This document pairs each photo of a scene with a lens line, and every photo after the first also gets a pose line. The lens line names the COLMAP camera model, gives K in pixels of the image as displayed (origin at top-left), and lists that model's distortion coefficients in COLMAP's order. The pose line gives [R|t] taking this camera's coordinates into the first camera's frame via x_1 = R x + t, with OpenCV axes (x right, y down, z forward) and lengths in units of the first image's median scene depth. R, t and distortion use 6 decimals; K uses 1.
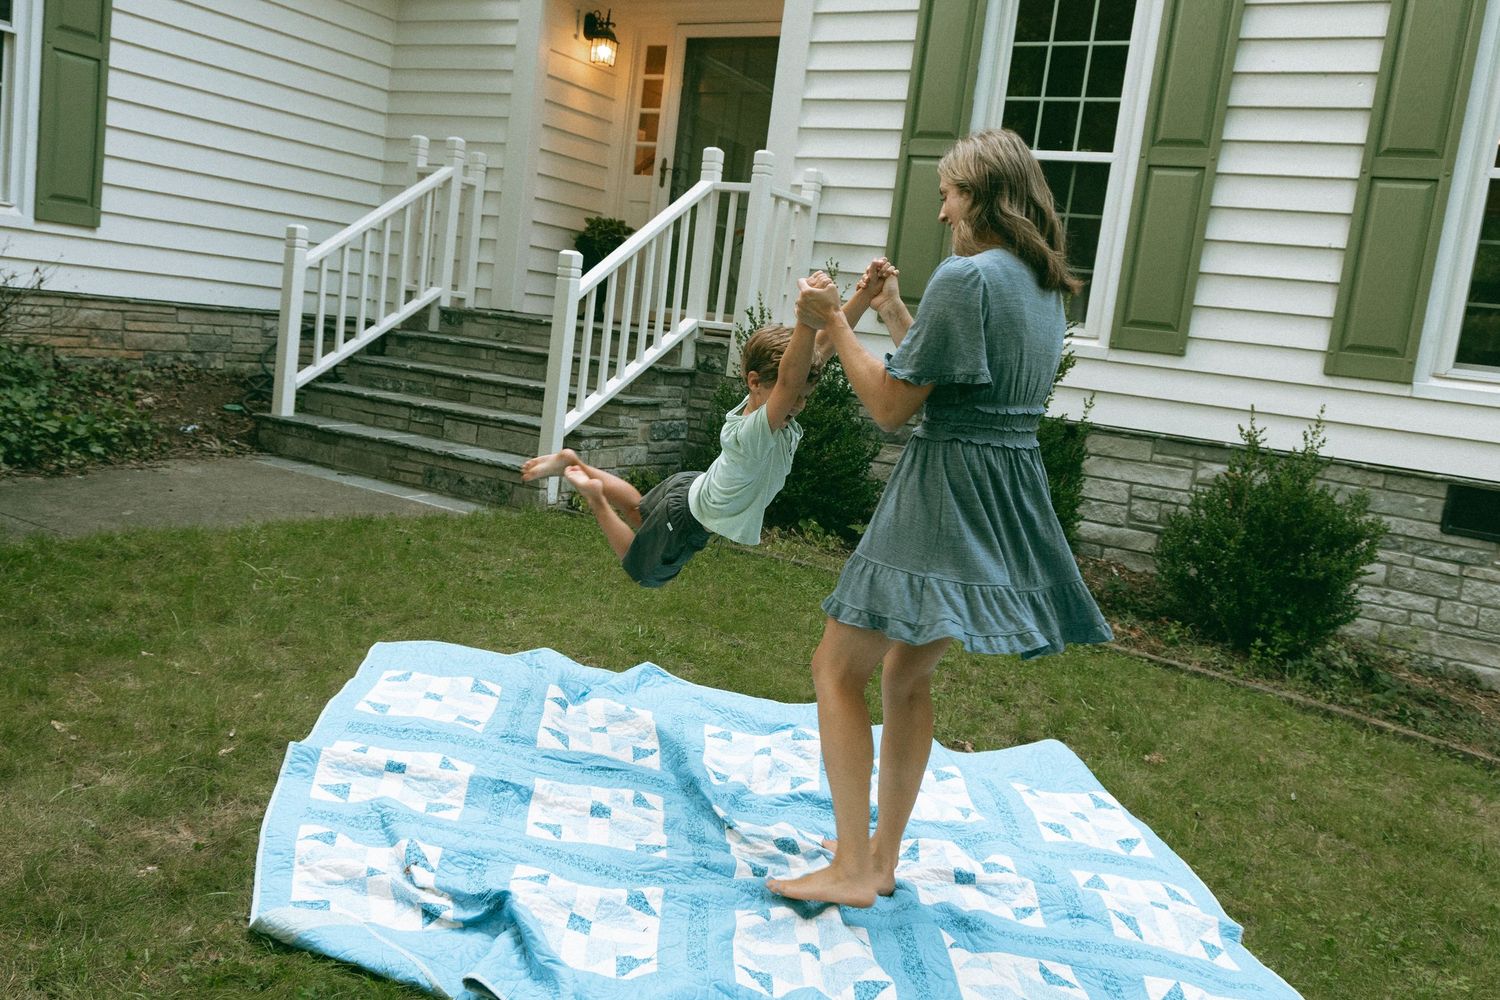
lens RADIAL K [[1361.7, 0, 706.6], [0, 1361.7, 520.2], [0, 0, 1]] dist [-0.016706, 0.045119]
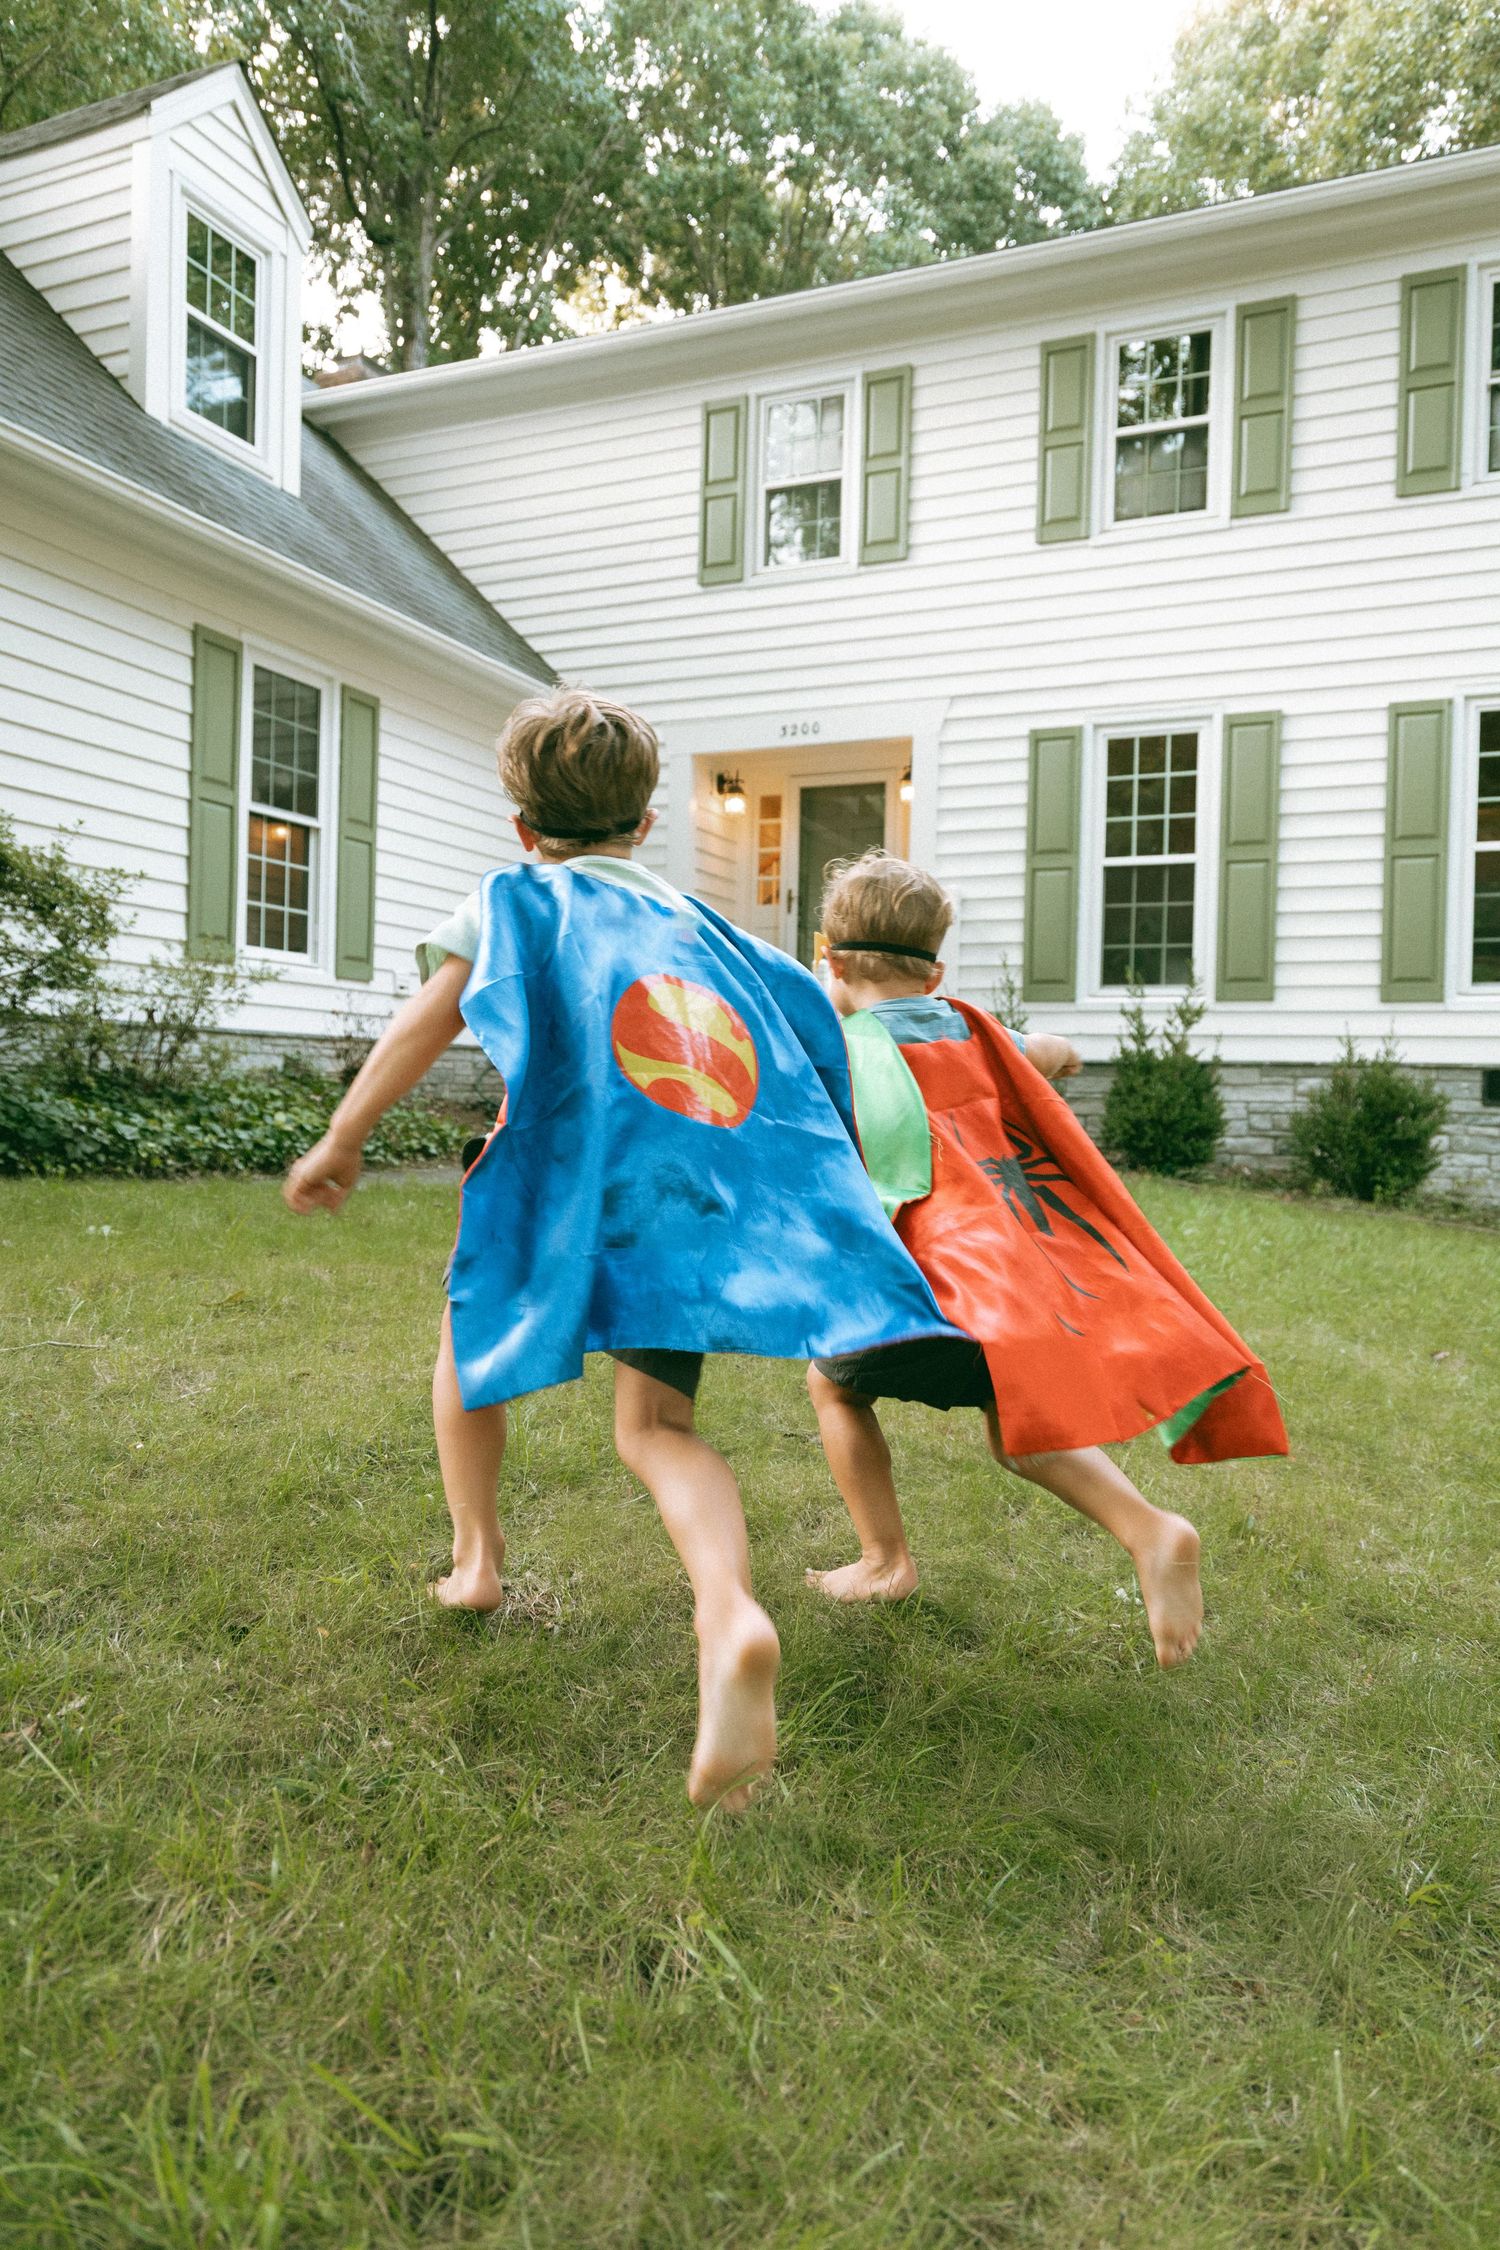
lens RADIAL K [[1528.5, 0, 813.4], [0, 1528.5, 1114.0], [0, 0, 1]] dist [0.002730, -0.004099]
pose [[0.986439, -0.098450, 0.131323, -0.282845], [0.112916, 0.987753, -0.107680, 0.093171], [-0.119113, 0.121048, 0.985474, -0.373581]]
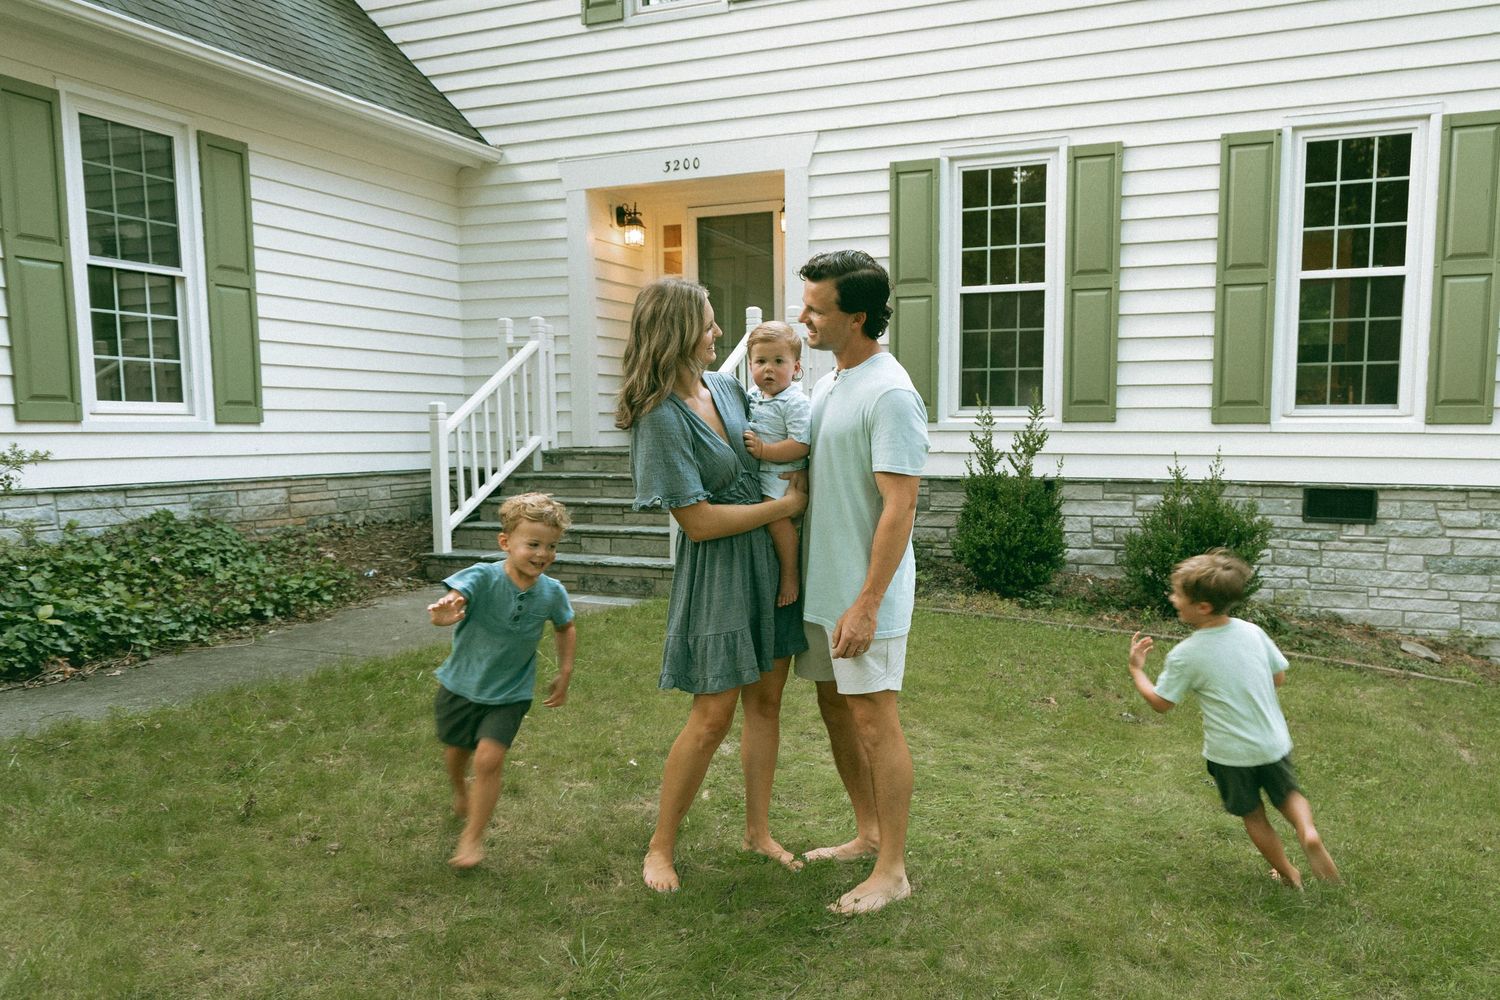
lens RADIAL K [[1175.0, 0, 869.0], [0, 1175.0, 576.3], [0, 0, 1]] dist [-0.005828, 0.000891]
pose [[0.977321, -0.140179, 0.158725, -0.109029], [0.141645, 0.989915, 0.002099, -0.001703], [-0.157419, 0.020431, 0.987321, -0.148063]]
